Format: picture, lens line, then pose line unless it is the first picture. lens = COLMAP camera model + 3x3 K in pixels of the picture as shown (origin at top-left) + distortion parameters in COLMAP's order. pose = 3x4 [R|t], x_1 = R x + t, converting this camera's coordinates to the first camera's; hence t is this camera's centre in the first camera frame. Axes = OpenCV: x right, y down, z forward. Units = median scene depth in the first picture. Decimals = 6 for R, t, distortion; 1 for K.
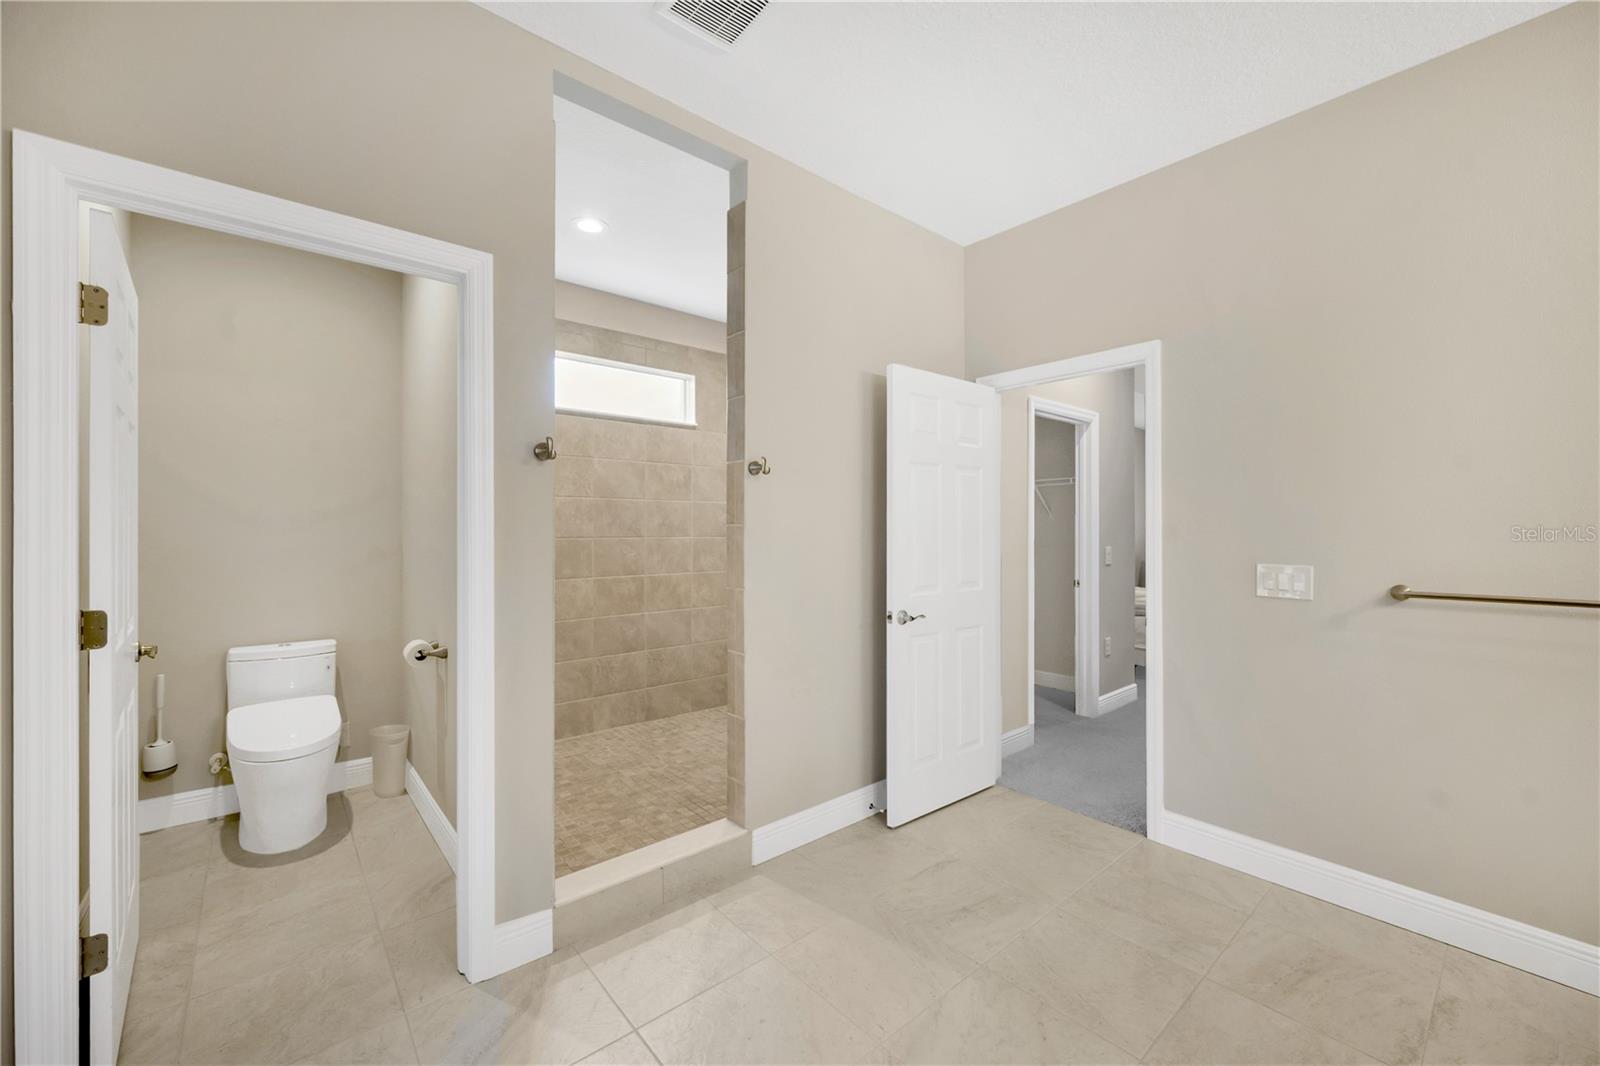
lens RADIAL K [[630.2, 0, 791.3], [0, 630.2, 530.0], [0, 0, 1]] dist [-0.000135, -0.000862]
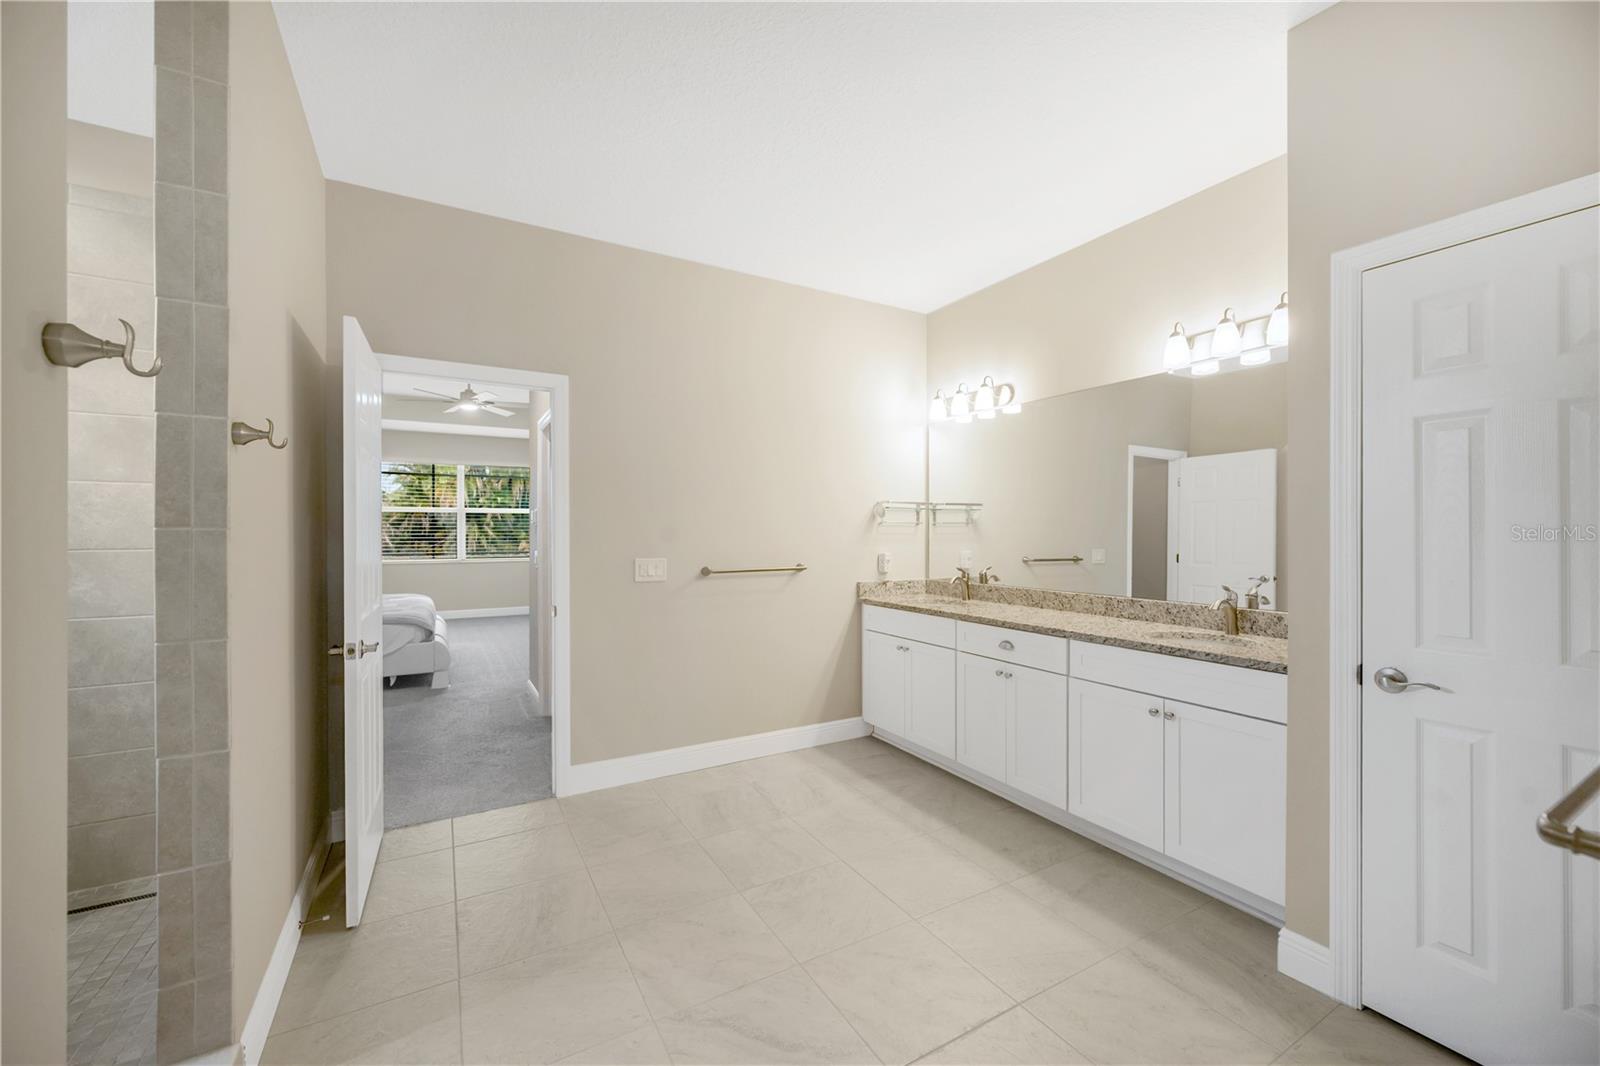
lens RADIAL K [[630.2, 0, 809.1], [0, 630.2, 534.7], [0, 0, 1]] dist [-0.000135, -0.000862]
pose [[0.168615, -0.003368, 0.985676, -0.337409], [0.001740, 0.999994, 0.003120, -0.002125], [-0.985681, 0.001189, 0.168619, 0.222530]]
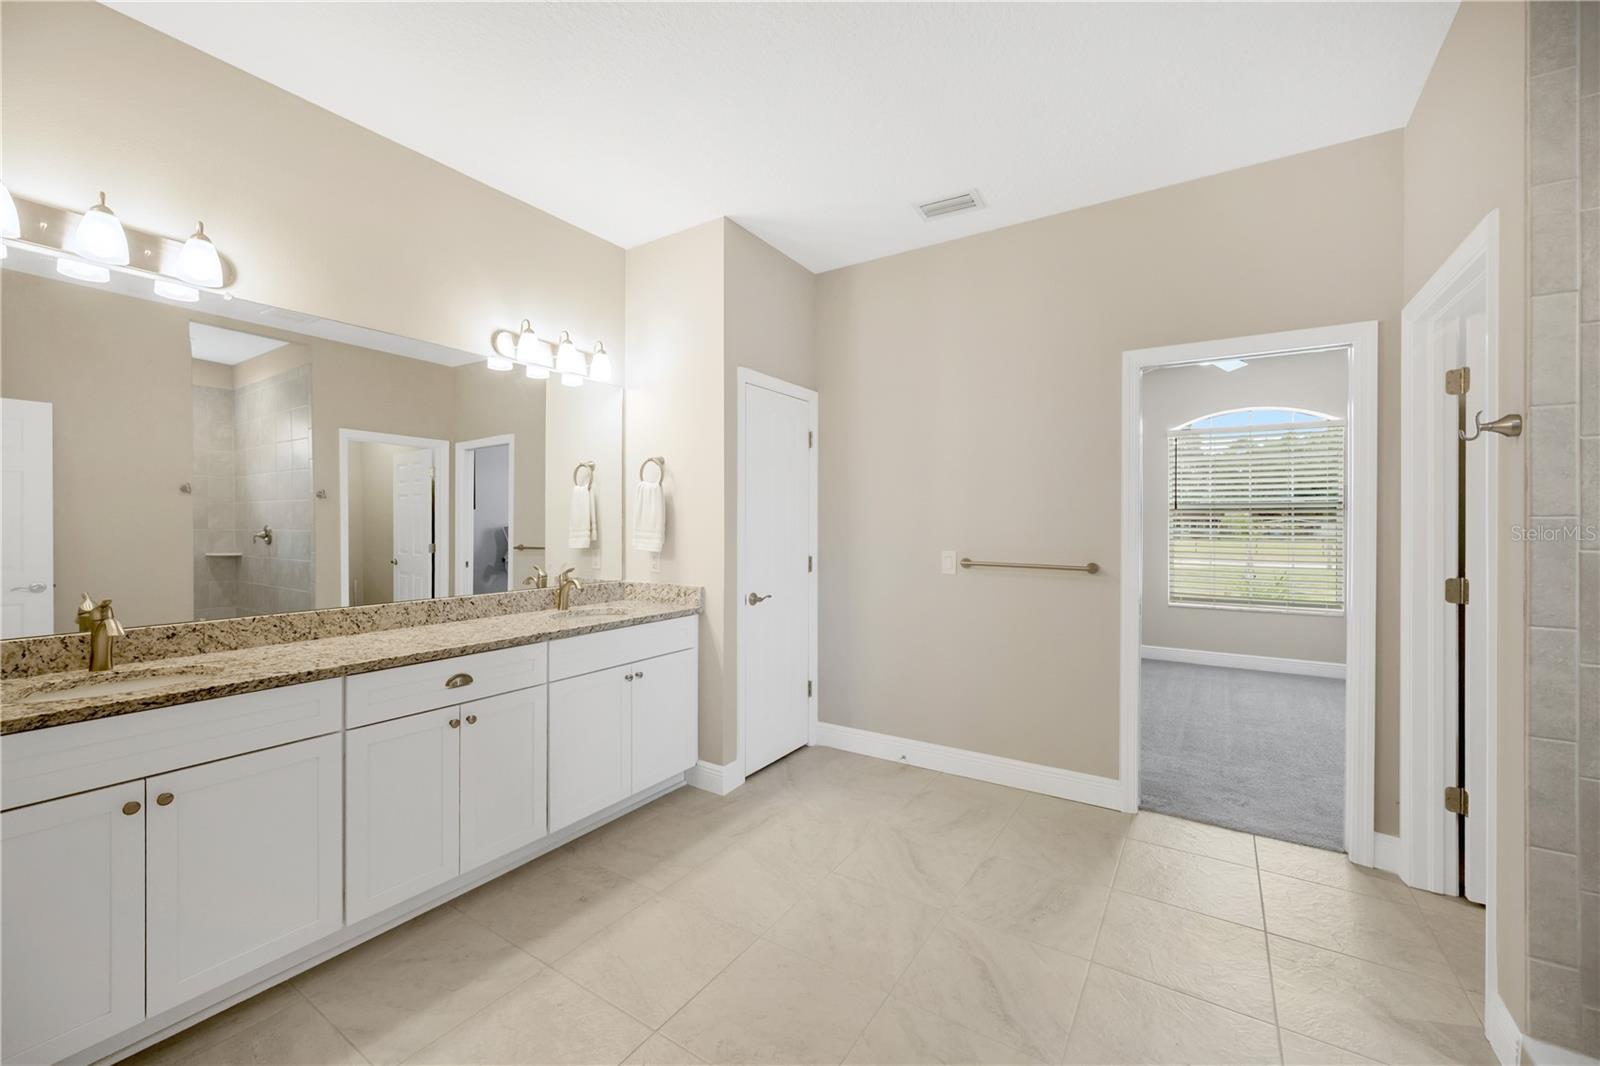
lens RADIAL K [[630.2, 0, 799.8], [0, 630.2, 523.9], [0, 0, 1]] dist [-0.000135, -0.000862]
pose [[-0.958318, -0.003290, -0.285686, 0.325878], [-0.004116, 0.999989, 0.002293, -0.003314], [0.285676, 0.003373, -0.958320, 0.718723]]
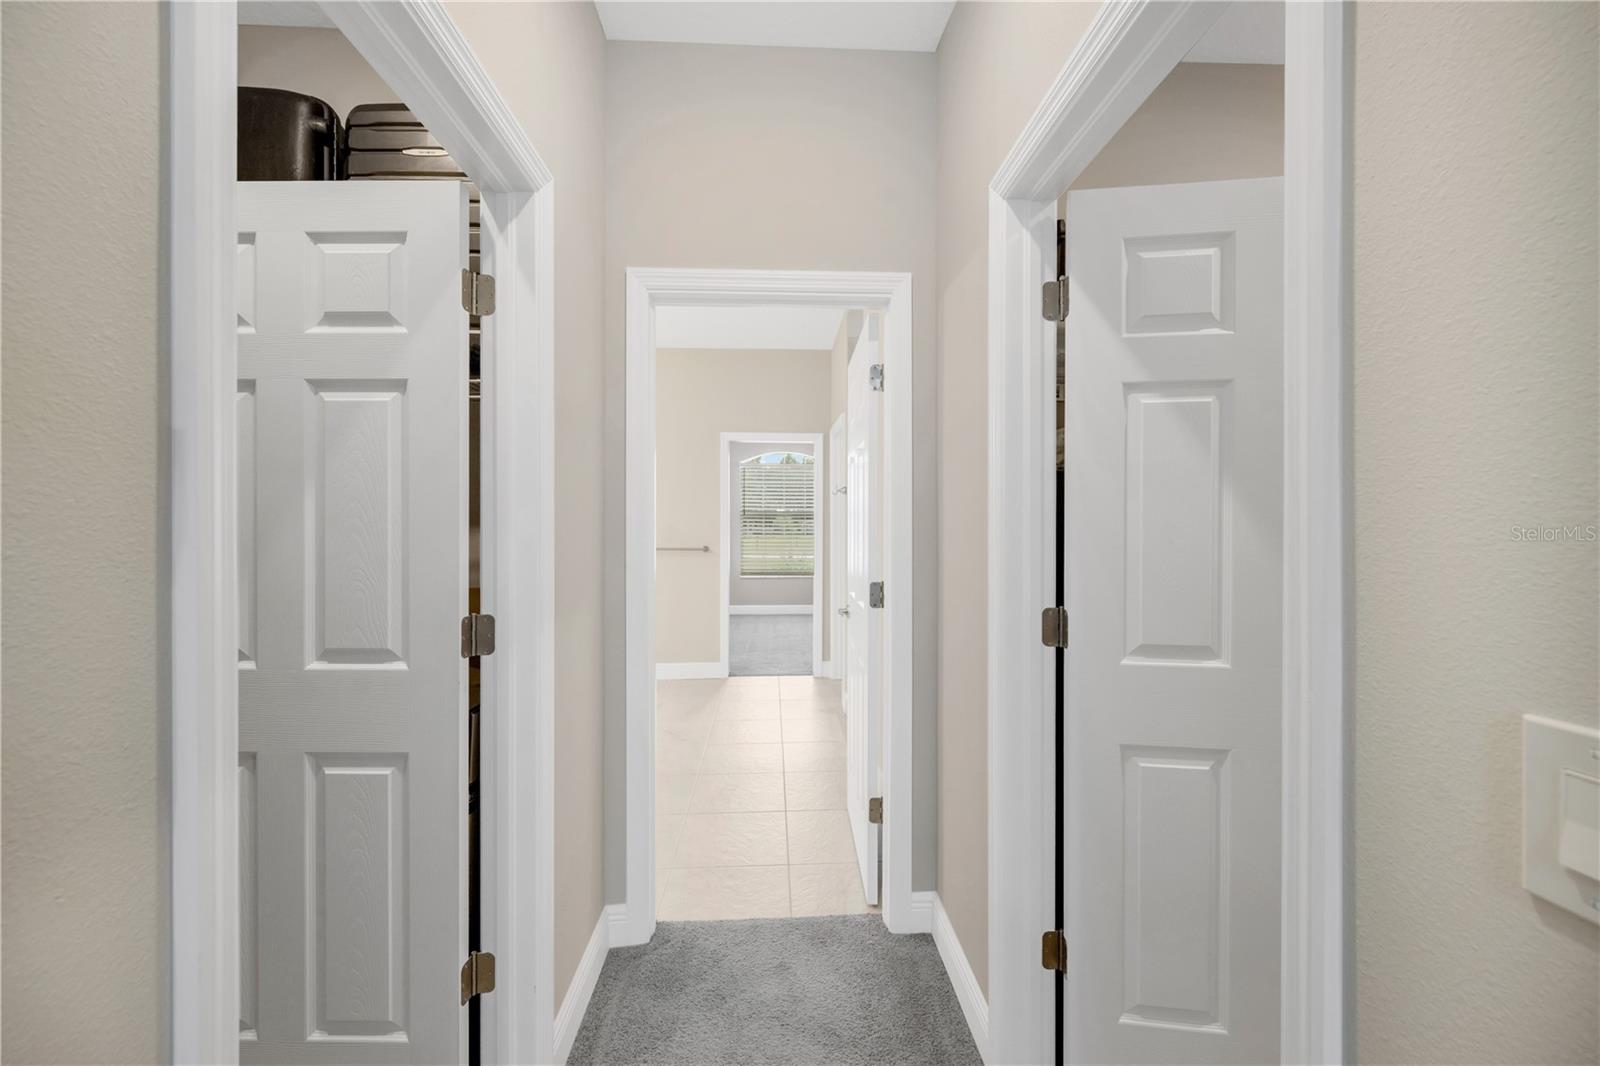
lens RADIAL K [[630.2, 0, 788.0], [0, 630.2, 528.8], [0, 0, 1]] dist [-0.000135, -0.000862]
pose [[-0.621565, 0.001484, -0.783362, 0.728261], [-0.000162, 0.999998, 0.002023, 0.003408], [0.783363, 0.001384, -0.621563, 1.080149]]
